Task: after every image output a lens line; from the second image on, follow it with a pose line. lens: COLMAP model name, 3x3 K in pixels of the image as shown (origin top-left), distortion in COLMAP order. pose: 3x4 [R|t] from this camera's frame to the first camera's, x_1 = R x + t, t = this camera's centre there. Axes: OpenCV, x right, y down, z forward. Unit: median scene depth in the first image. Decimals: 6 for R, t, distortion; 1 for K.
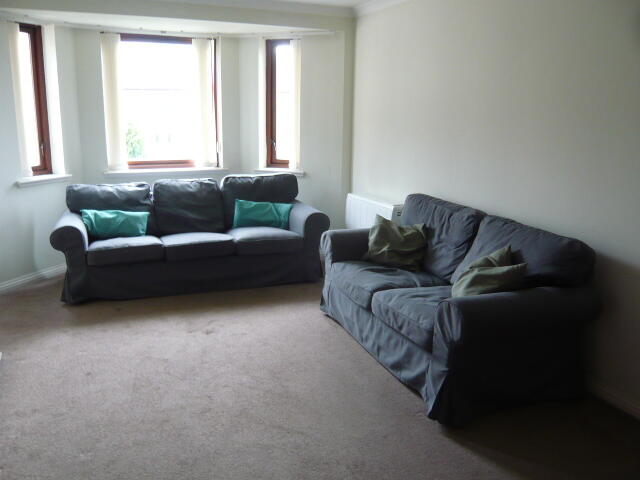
lens RADIAL K [[529.0, 0, 320.0], [0, 529.0, 240.0], [0, 0, 1]] dist [-0.070932, -0.004617]
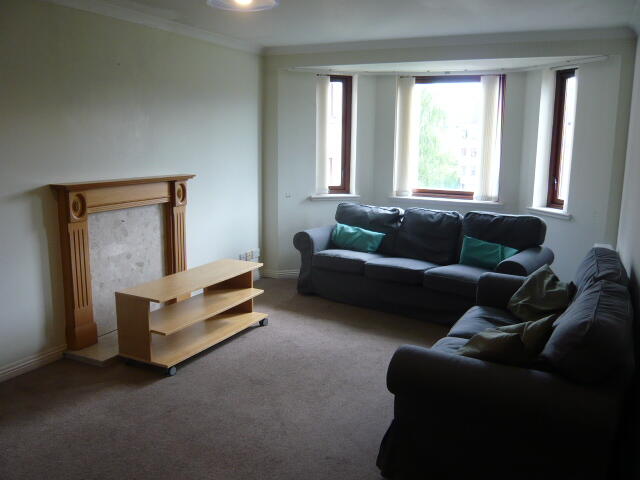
lens RADIAL K [[529.0, 0, 320.0], [0, 529.0, 240.0], [0, 0, 1]] dist [-0.070932, -0.004617]
pose [[0.653568, 0.132059, -0.745258, 0.391775], [-0.180699, 0.983412, 0.015793, -0.026835], [0.734981, 0.124345, 0.666589, 0.123312]]
